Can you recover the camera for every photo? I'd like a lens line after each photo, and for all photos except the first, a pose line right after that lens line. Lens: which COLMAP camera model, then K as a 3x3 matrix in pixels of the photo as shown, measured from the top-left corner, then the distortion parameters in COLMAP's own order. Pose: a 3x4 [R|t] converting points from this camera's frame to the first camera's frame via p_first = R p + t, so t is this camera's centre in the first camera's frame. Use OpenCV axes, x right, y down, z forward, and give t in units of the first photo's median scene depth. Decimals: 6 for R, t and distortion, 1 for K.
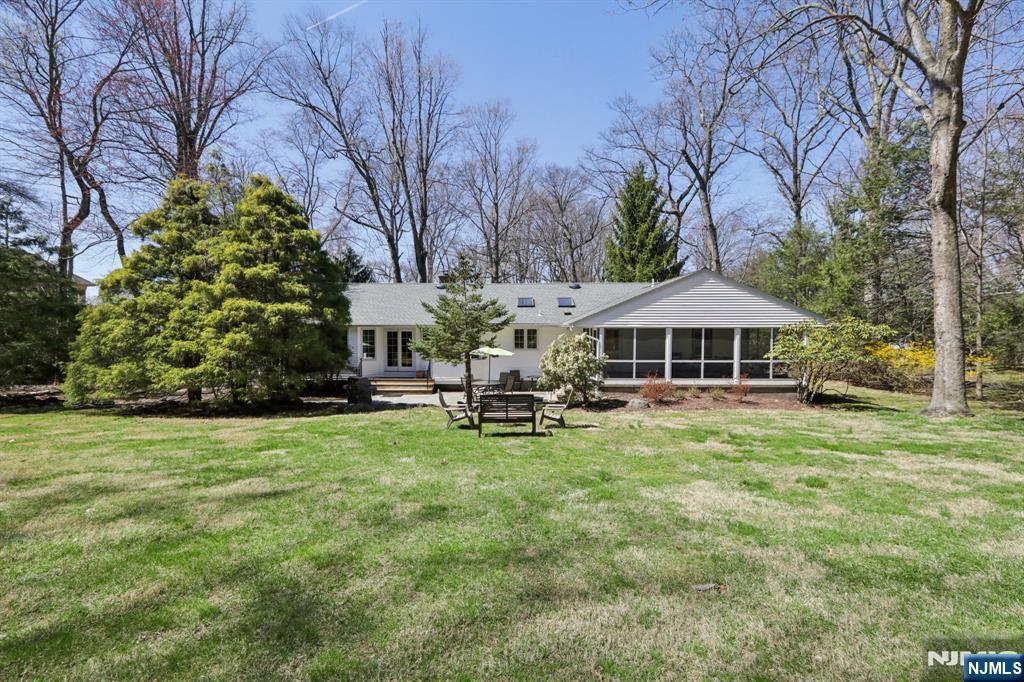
lens RADIAL K [[461.0, 0, 511.1], [0, 461.0, 335.3], [0, 0, 1]] dist [0.003150, 0.000676]
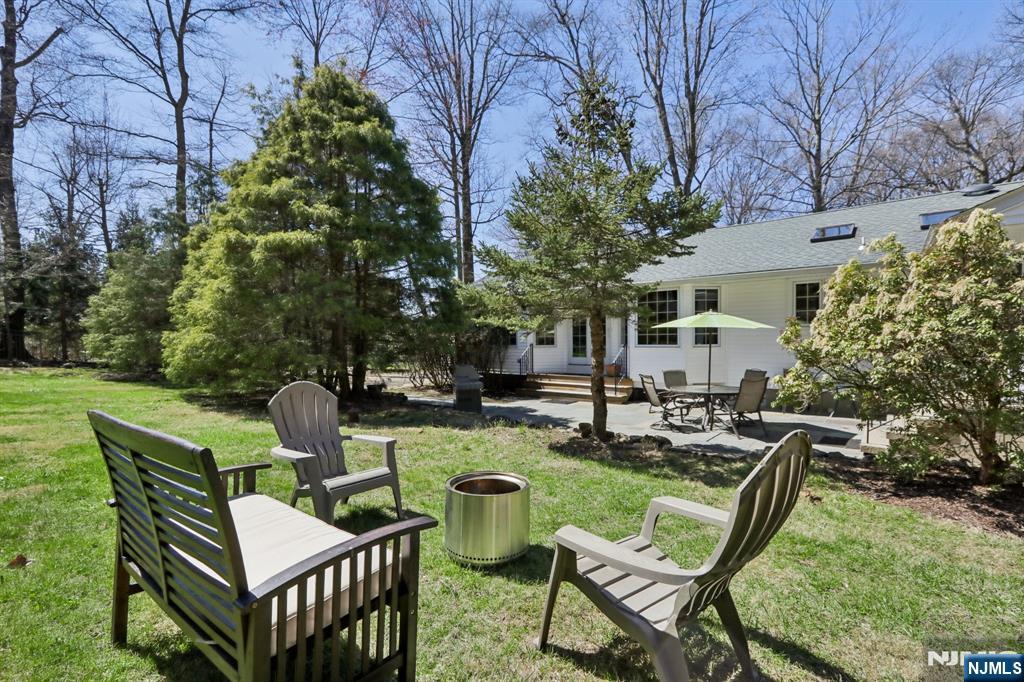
lens RADIAL K [[467.2, 0, 512.6], [0, 467.2, 346.0], [0, 0, 1]] dist [0.002638, 0.000587]
pose [[0.784606, 0.002632, -0.619990, 0.081501], [0.003313, 0.999959, 0.008437, 0.048760], [0.619986, -0.008674, 0.784565, 0.449101]]
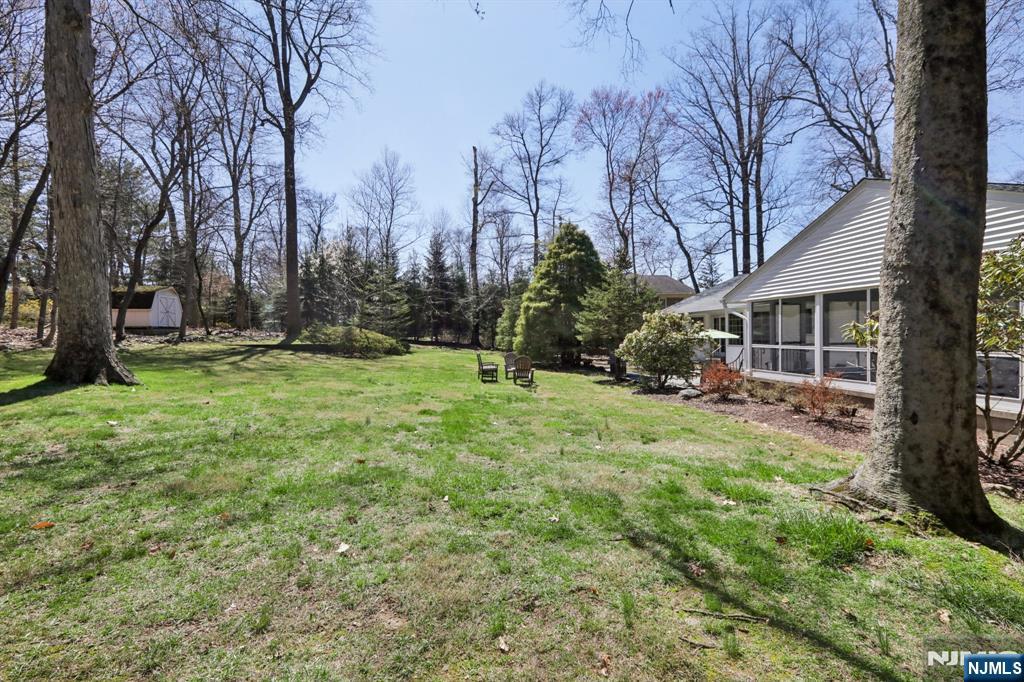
lens RADIAL K [[461.0, 0, 511.1], [0, 461.0, 335.3], [0, 0, 1]] dist [0.003150, 0.000676]
pose [[0.155684, 0.000484, -0.987807, 0.736244], [0.000224, 1.000000, 0.000525, 0.031617], [0.987807, -0.000303, 0.155684, 0.406330]]
